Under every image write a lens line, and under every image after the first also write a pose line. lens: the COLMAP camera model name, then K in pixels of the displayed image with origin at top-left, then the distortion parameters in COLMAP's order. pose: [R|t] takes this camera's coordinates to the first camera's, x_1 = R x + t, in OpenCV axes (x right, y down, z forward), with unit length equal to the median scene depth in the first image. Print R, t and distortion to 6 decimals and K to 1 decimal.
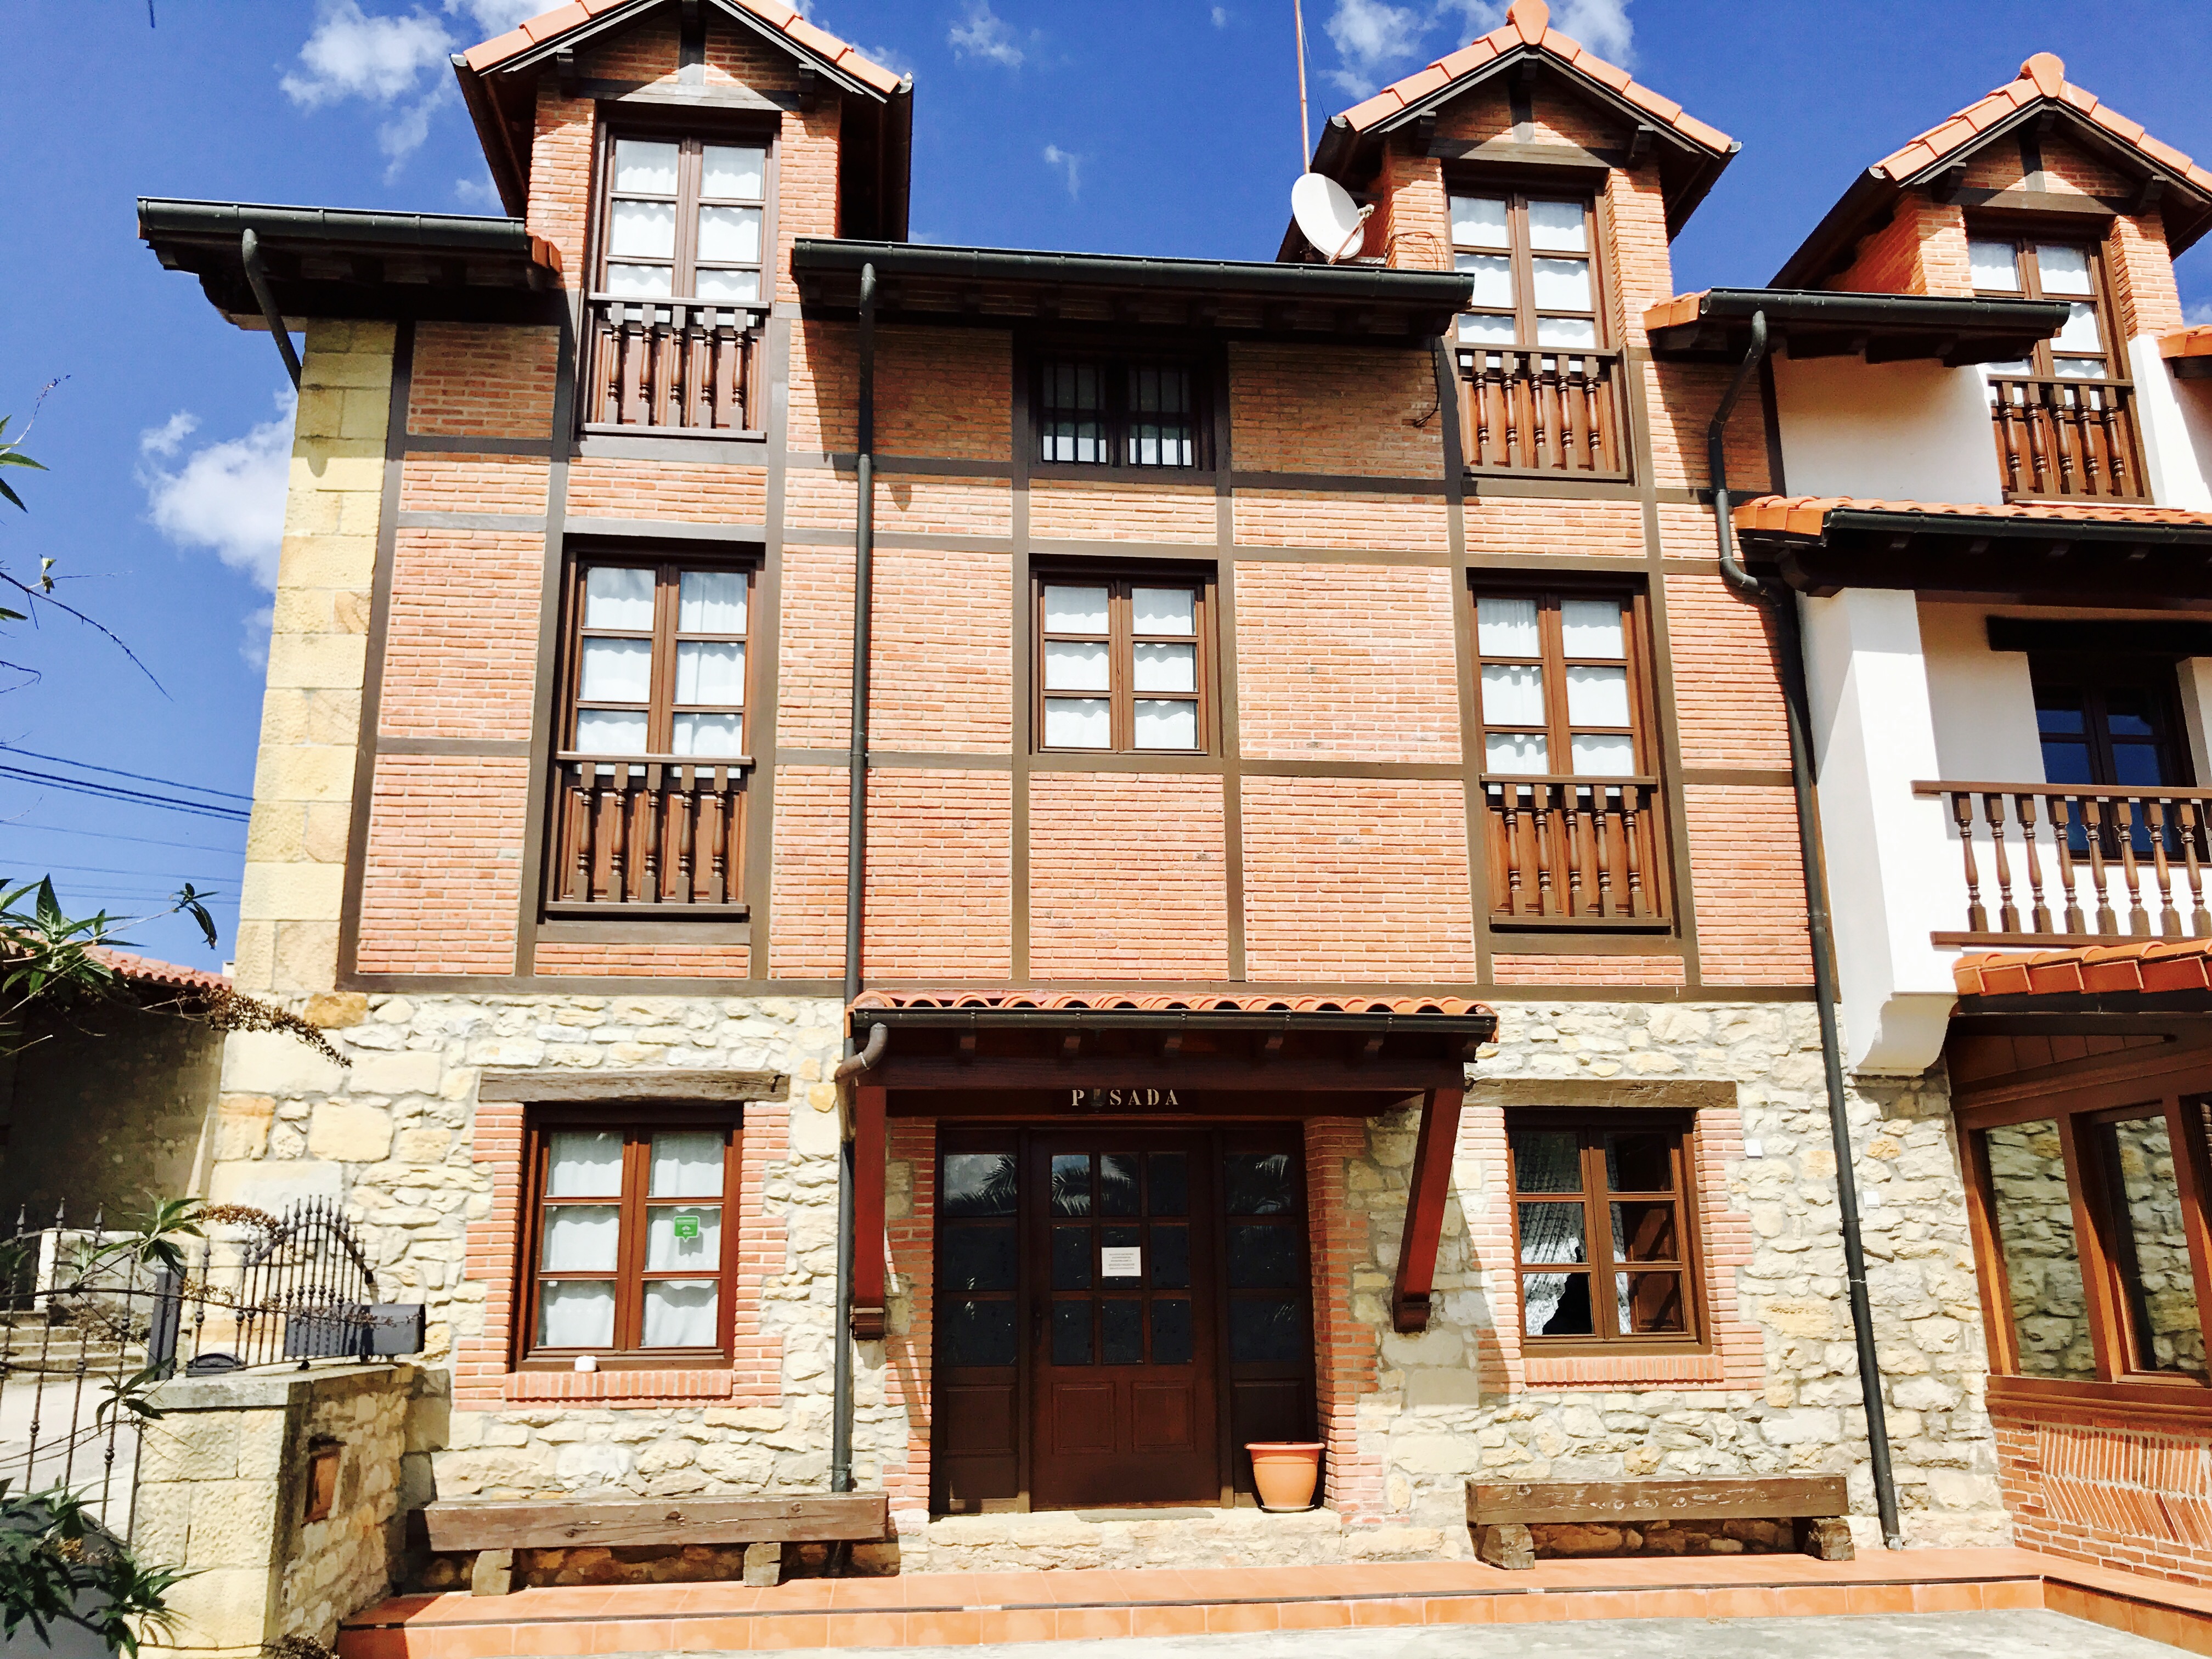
lens RADIAL K [[1828.3, 0, 1106.9], [0, 1828.3, 841.6], [0, 0, 1]] dist [-0.000389, -0.007233]
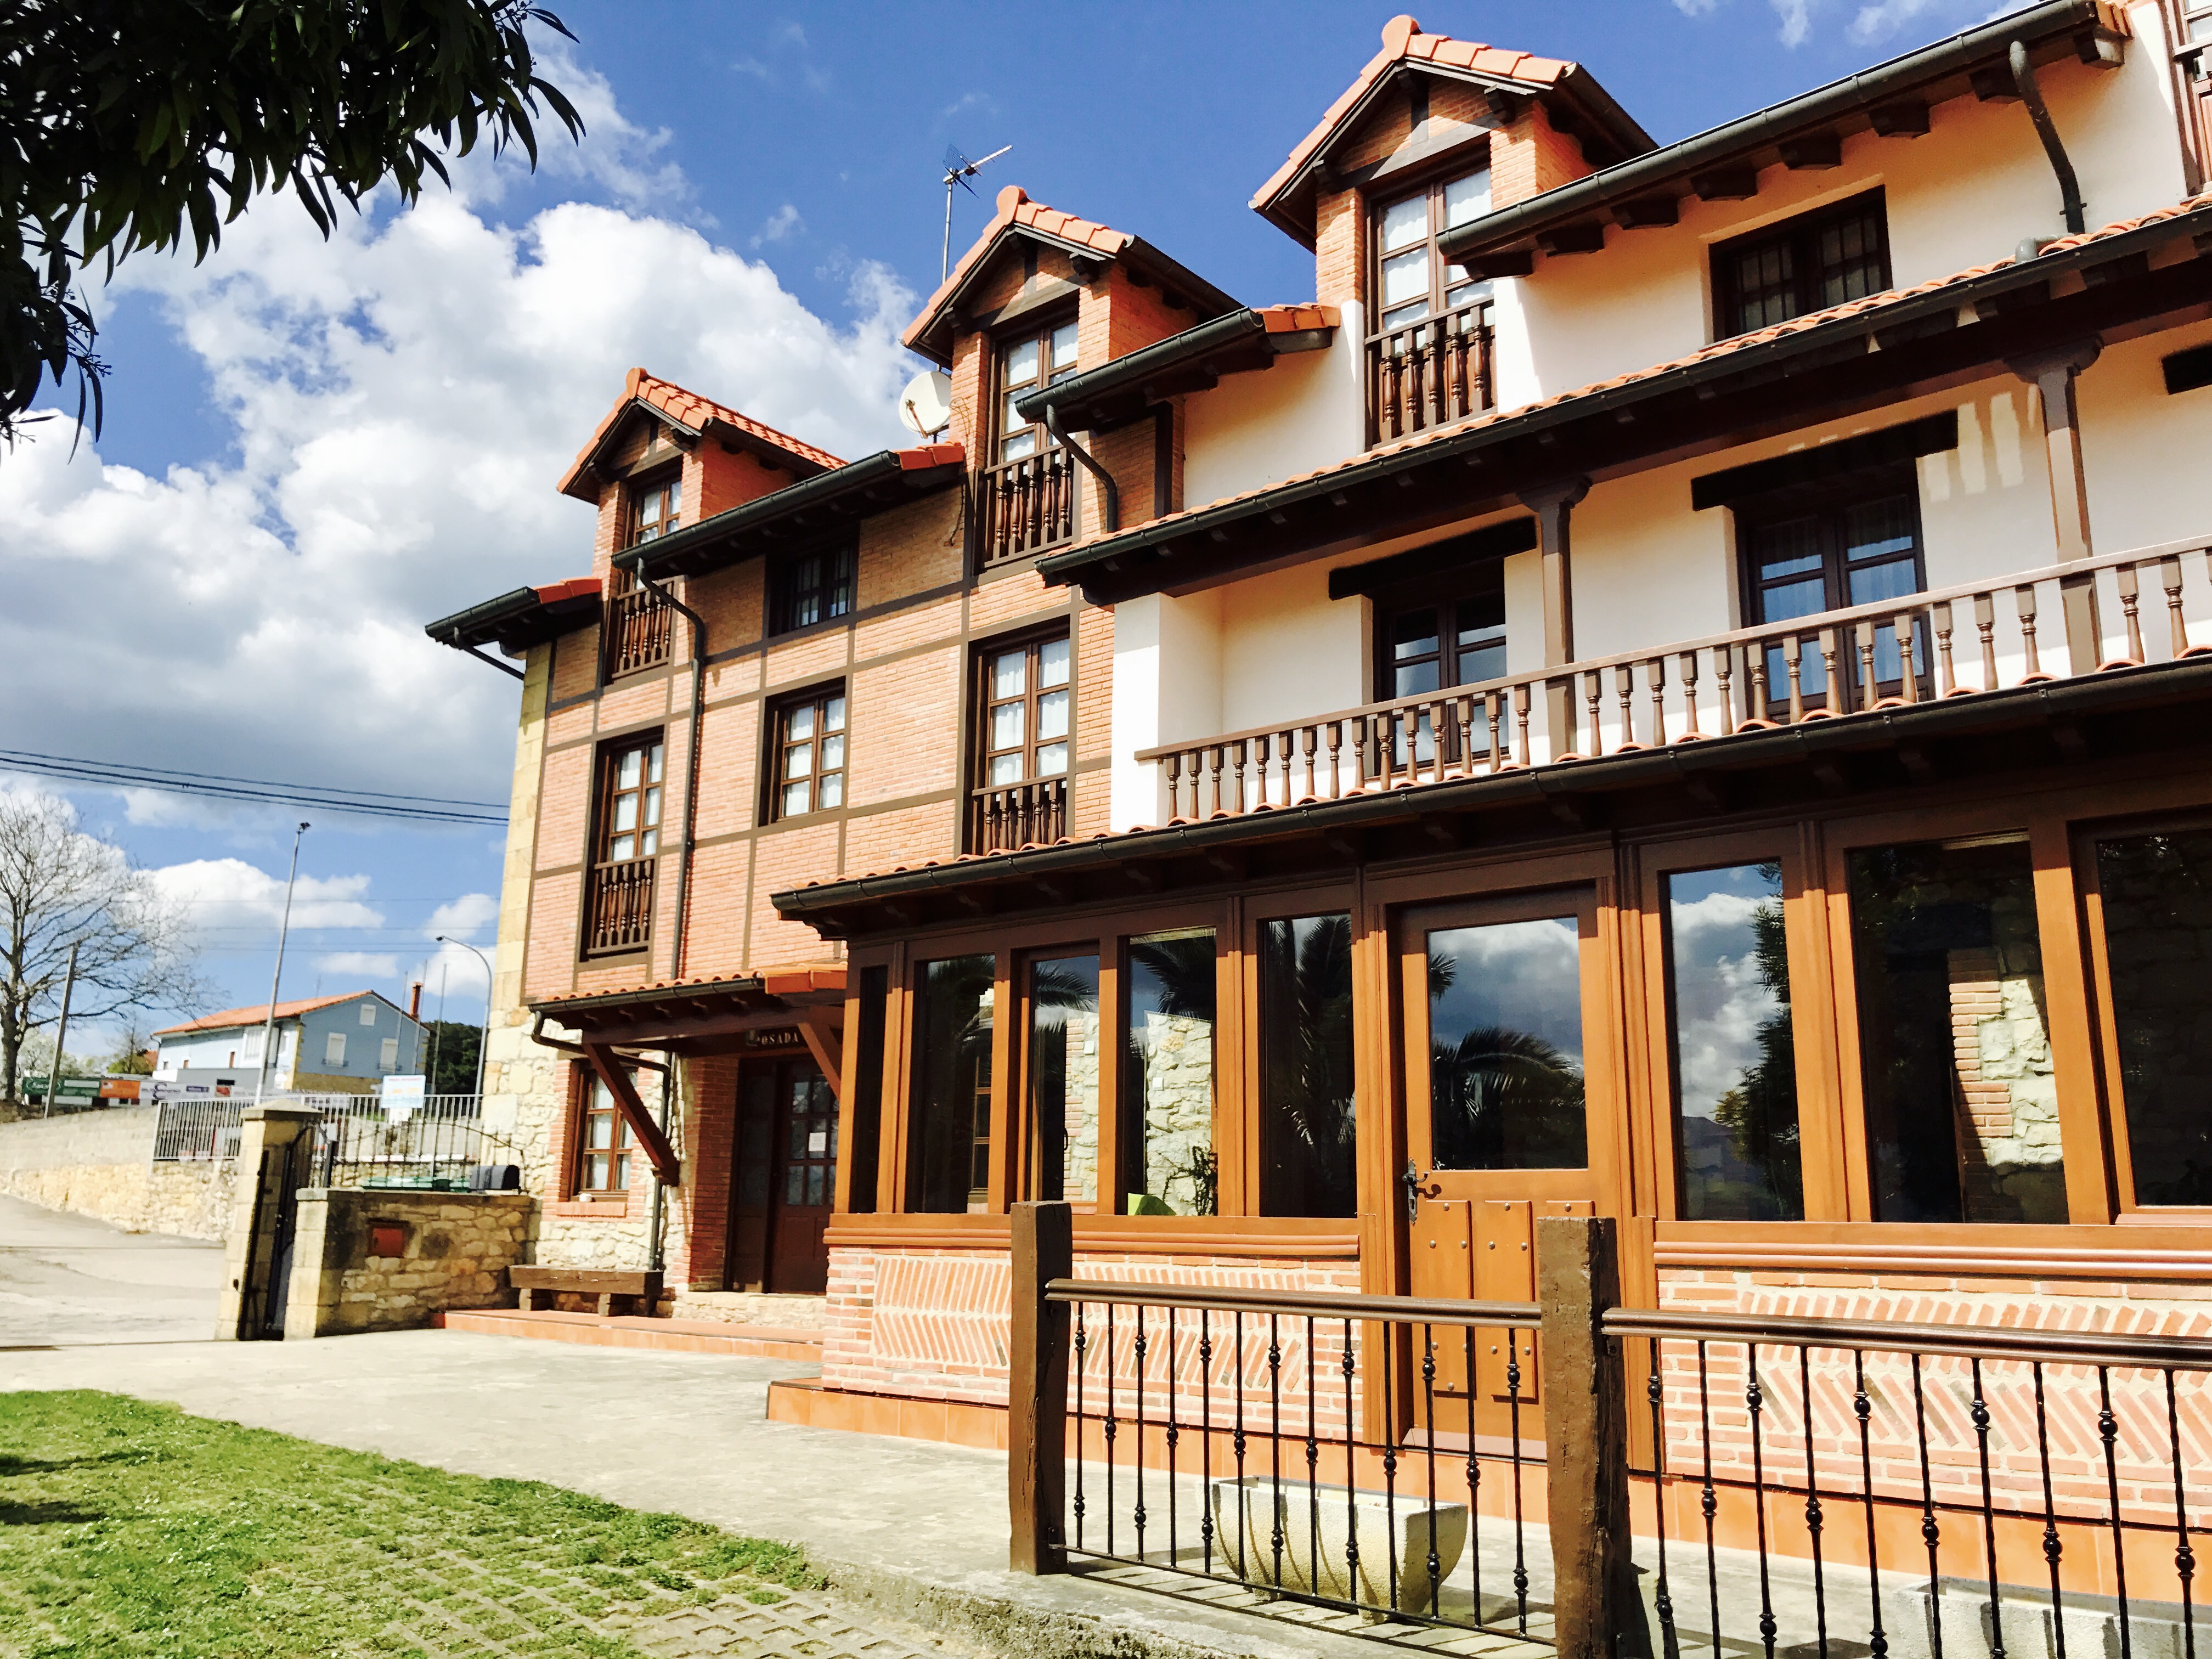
lens RADIAL K [[1828.3, 0, 1112.5], [0, 1828.3, 815.2], [0, 0, 1]] dist [-0.000389, -0.007233]
pose [[0.681311, -0.142237, -0.718042, 1.292411], [0.160896, 0.986049, -0.042661, 0.058661], [0.714093, -0.086465, 0.694691, 0.107958]]
